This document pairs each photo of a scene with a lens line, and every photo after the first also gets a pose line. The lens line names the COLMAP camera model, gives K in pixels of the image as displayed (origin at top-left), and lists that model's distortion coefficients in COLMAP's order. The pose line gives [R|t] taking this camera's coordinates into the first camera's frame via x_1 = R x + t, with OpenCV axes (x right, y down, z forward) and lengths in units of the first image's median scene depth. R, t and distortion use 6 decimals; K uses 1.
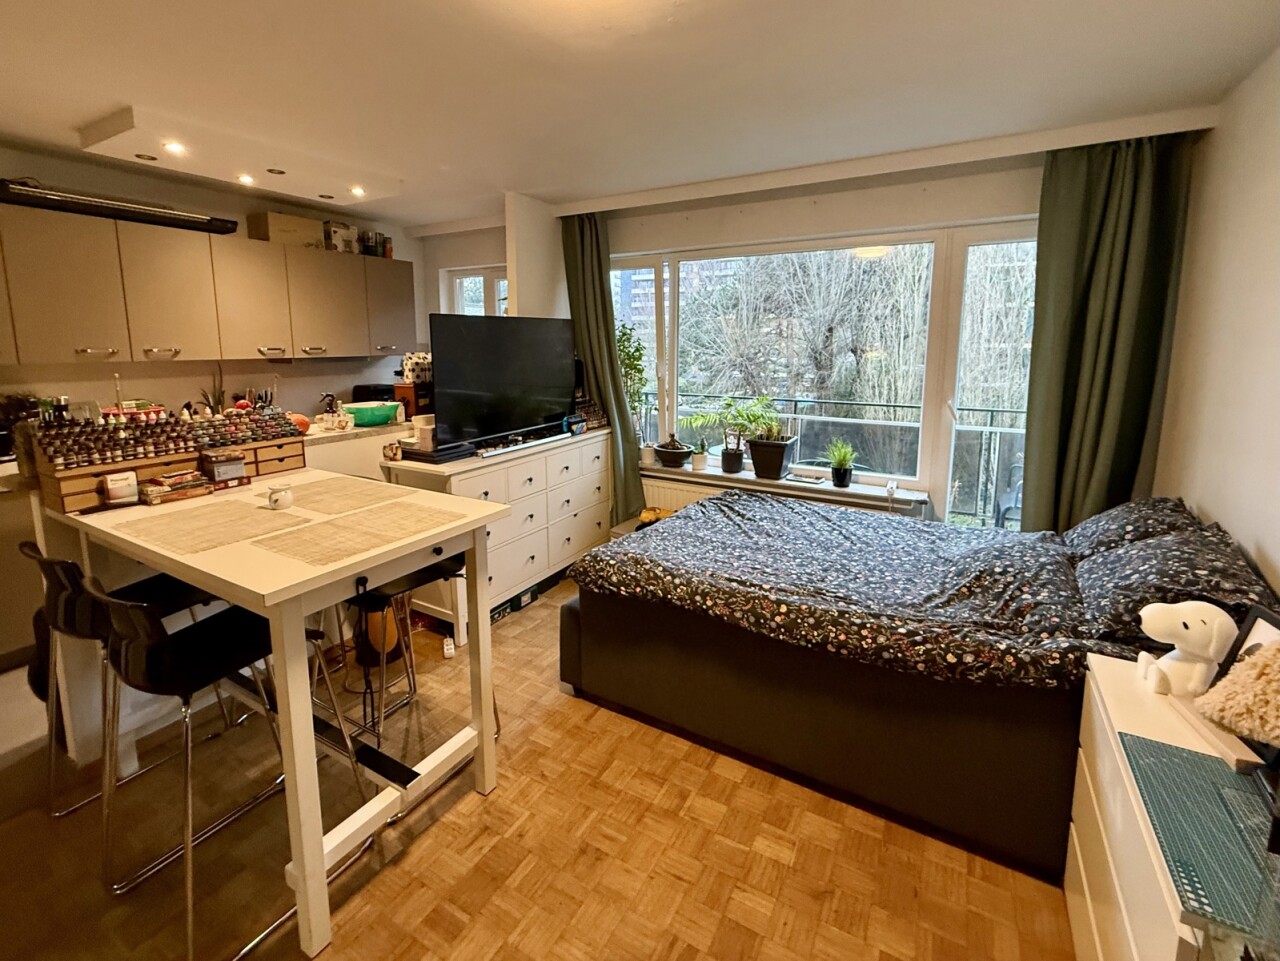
lens RADIAL K [[564.3, 0, 633.4], [0, 564.3, 428.7], [0, 0, 1]] dist [0.000769, 0.000687]
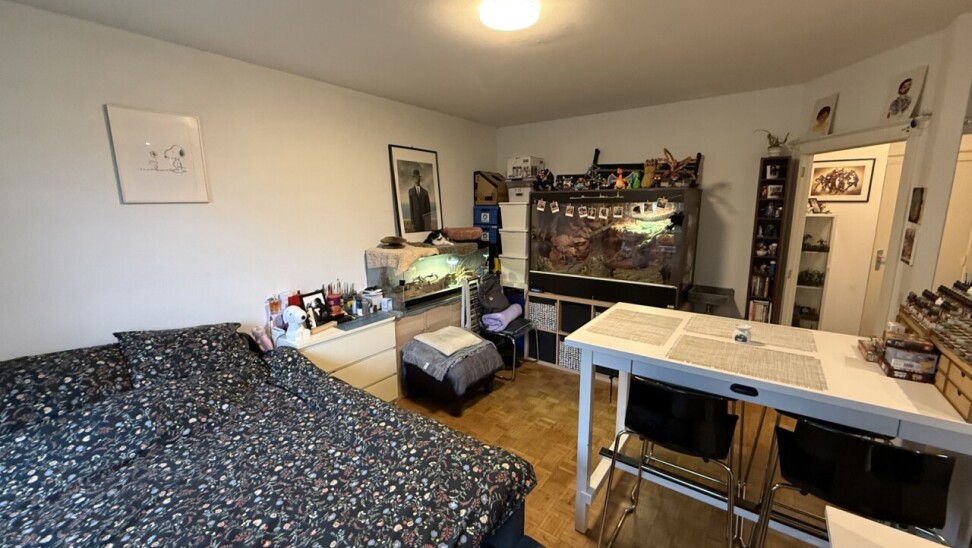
lens RADIAL K [[381.7, 0, 489.4], [0, 381.7, 274.4], [0, 0, 1]] dist [0.000671, -0.000118]
pose [[-0.993943, -0.008947, 0.109530, -0.073115], [0.028287, 0.942269, 0.333661, -0.170933], [-0.106192, 0.334738, -0.936308, 0.986198]]
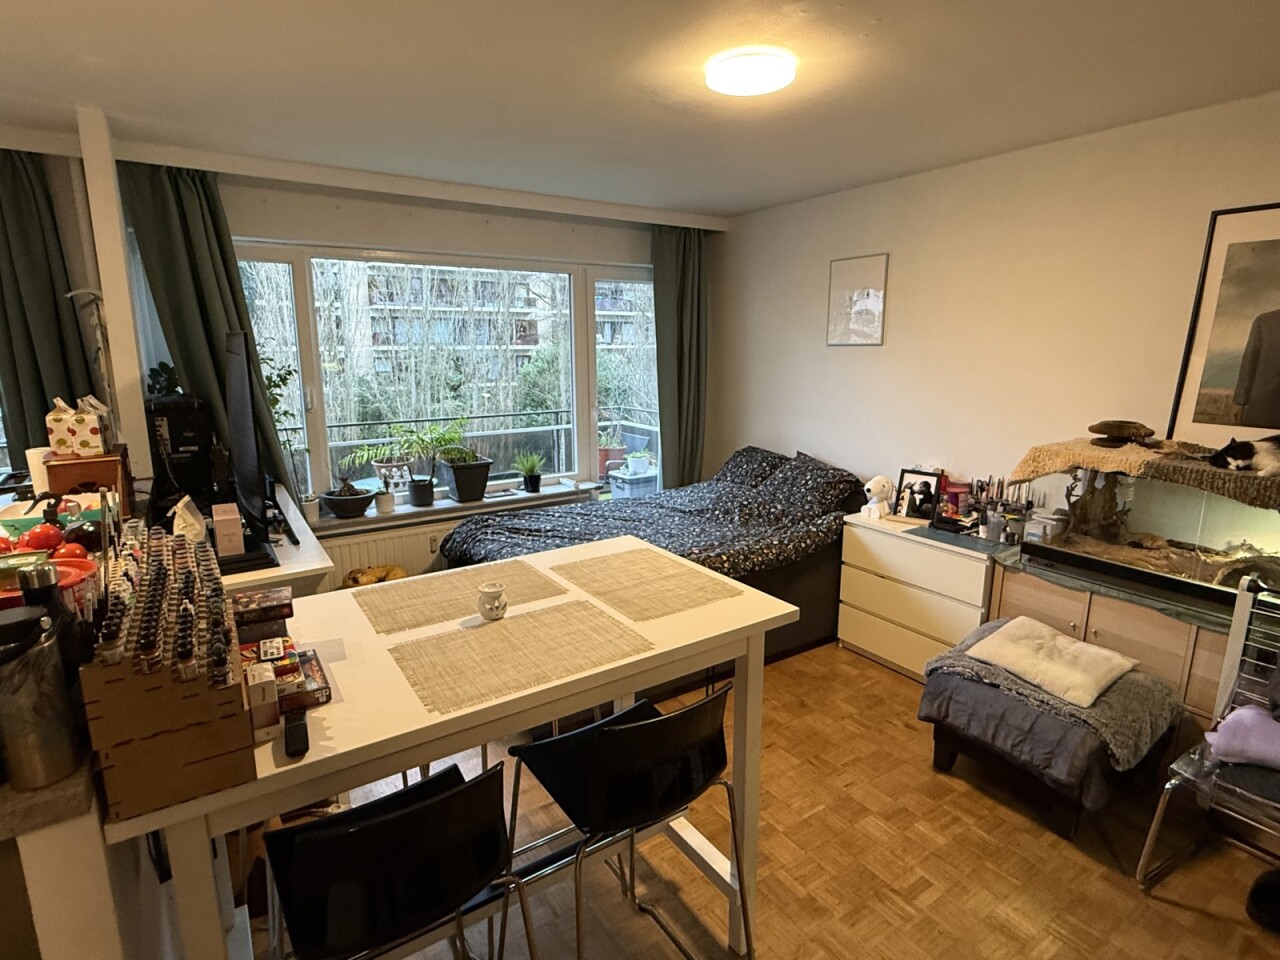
lens RADIAL K [[663.6, 0, 637.1], [0, 663.6, 477.8], [0, 0, 1]] dist [0.000595, -0.000519]
pose [[0.441942, -0.180427, 0.878711, -0.672026], [0.140282, 0.981412, 0.130961, -0.064576], [-0.886007, 0.065391, 0.459038, 0.234791]]
